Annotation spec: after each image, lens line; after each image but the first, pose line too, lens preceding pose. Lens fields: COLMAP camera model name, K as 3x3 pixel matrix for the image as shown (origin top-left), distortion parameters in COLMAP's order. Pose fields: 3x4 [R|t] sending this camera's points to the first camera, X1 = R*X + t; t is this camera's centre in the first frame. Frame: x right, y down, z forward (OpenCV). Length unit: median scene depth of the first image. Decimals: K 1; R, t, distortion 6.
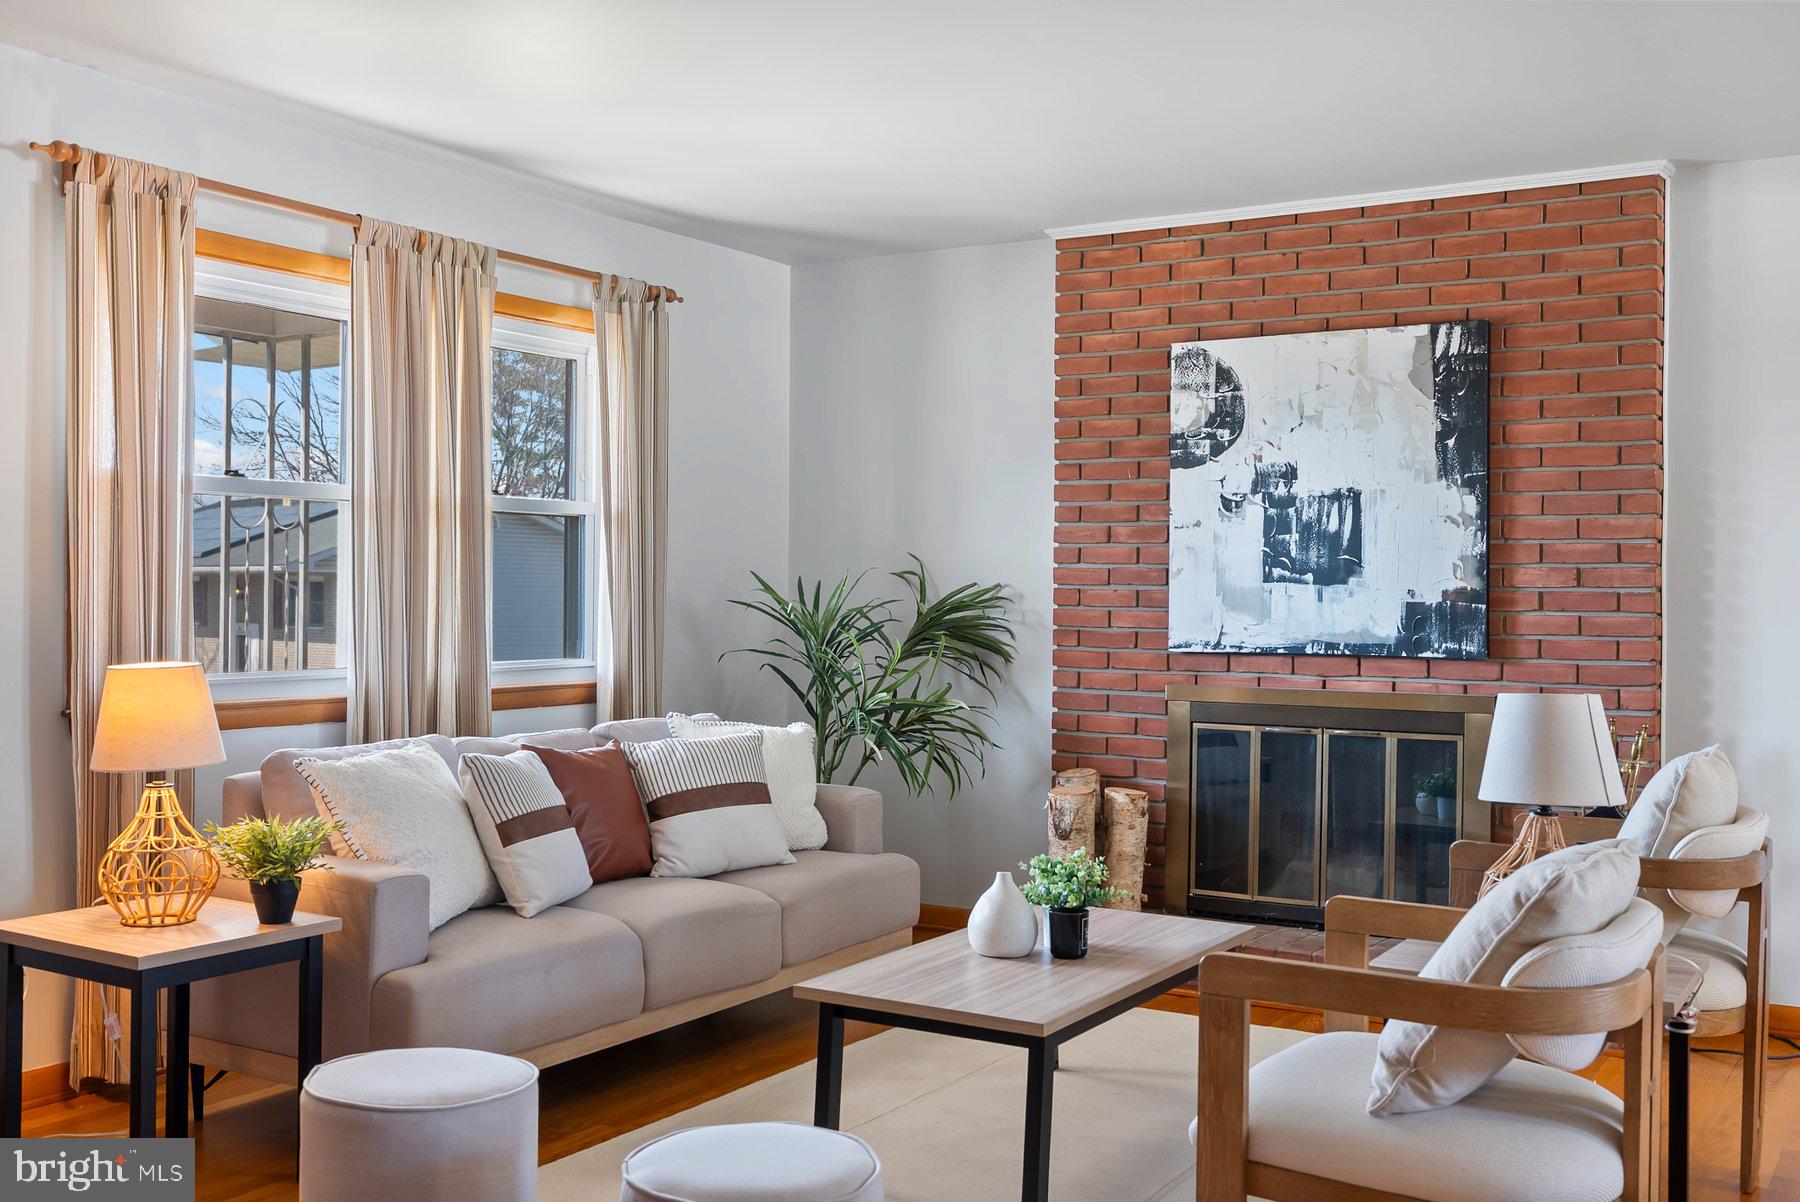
lens RADIAL K [[1795.0, 0, 899.2], [0, 1795.0, 601.9], [0, 0, 1]] dist [-0.008993, 0.000000]
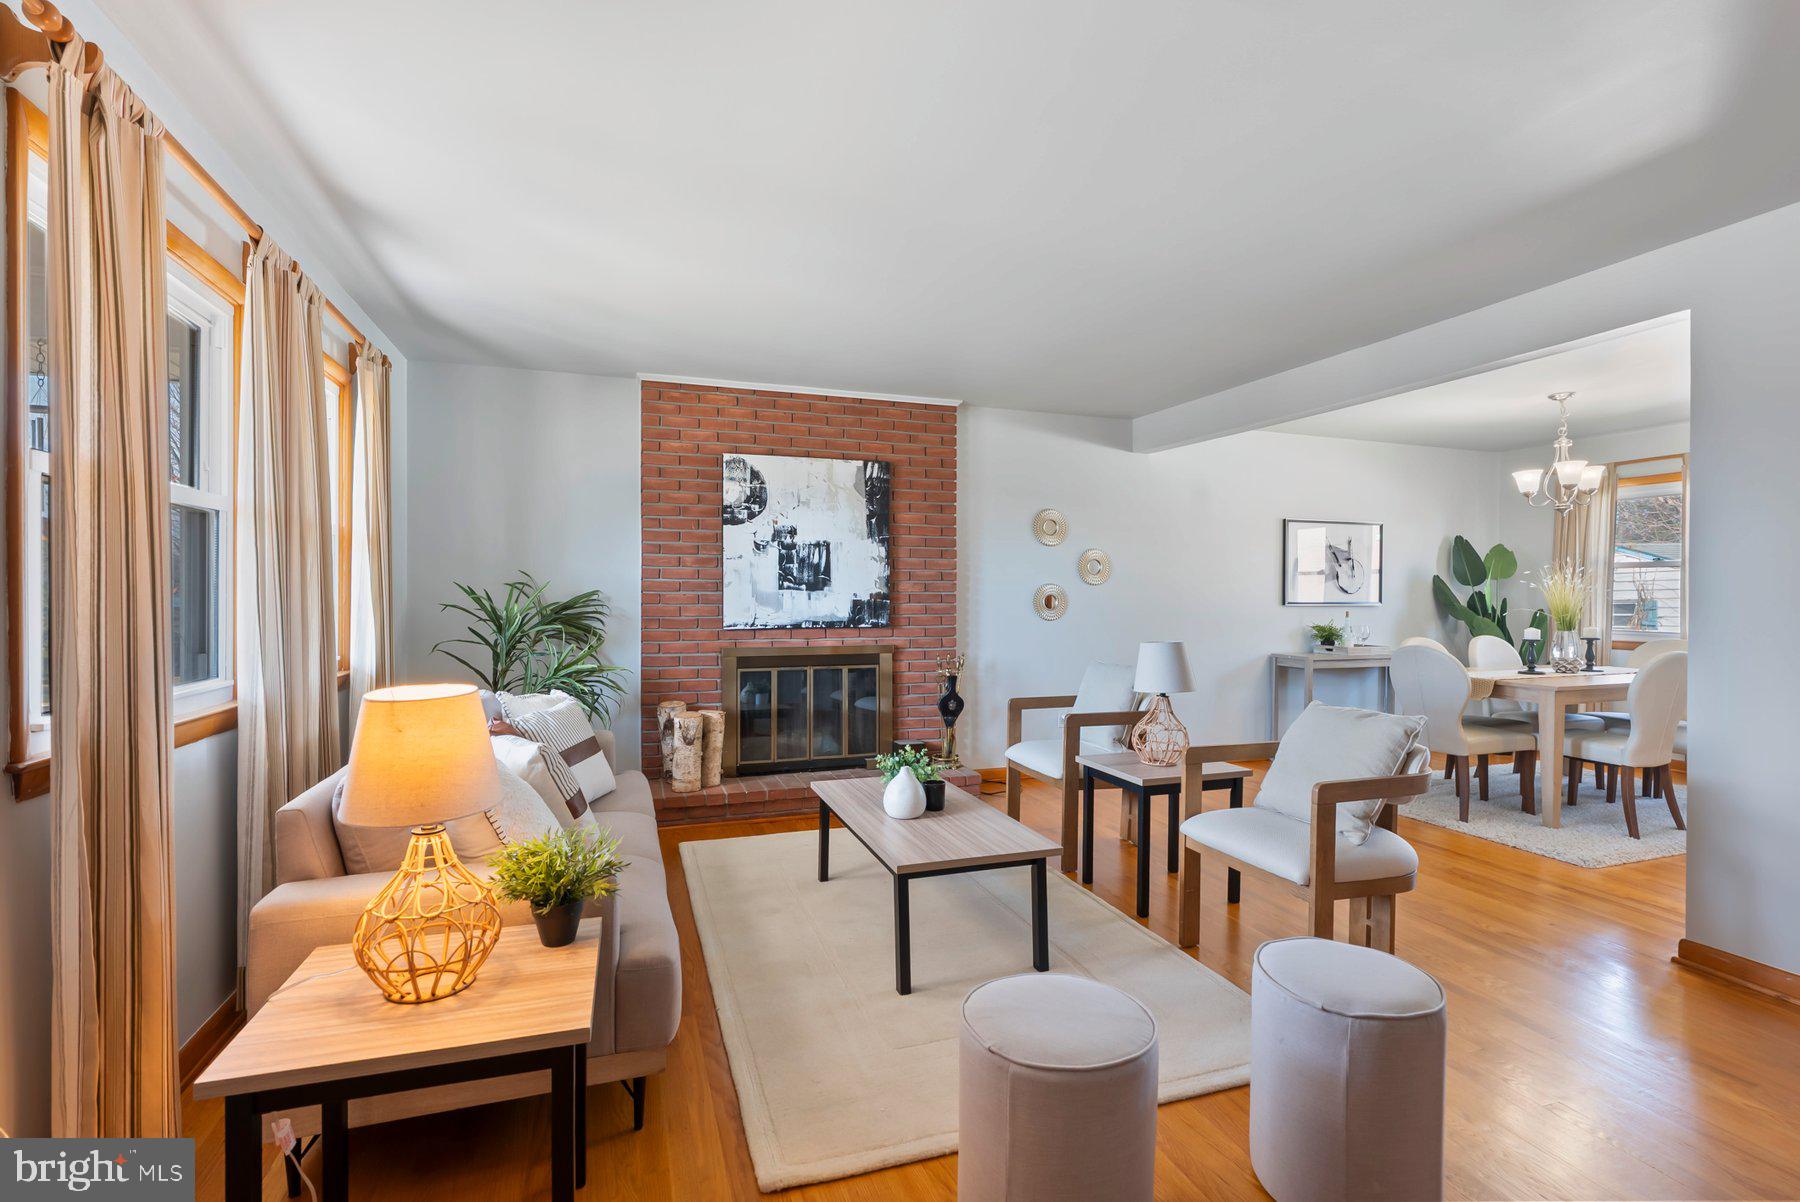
lens RADIAL K [[821.8, 0, 898.5], [0, 821.8, 603.8], [0, 0, 1]] dist [0.001290, 0.001105]
pose [[0.625412, -0.016578, 0.780119, -0.384210], [0.007426, 0.999855, 0.015293, -0.008499], [-0.780260, -0.003771, 0.625444, 0.379332]]
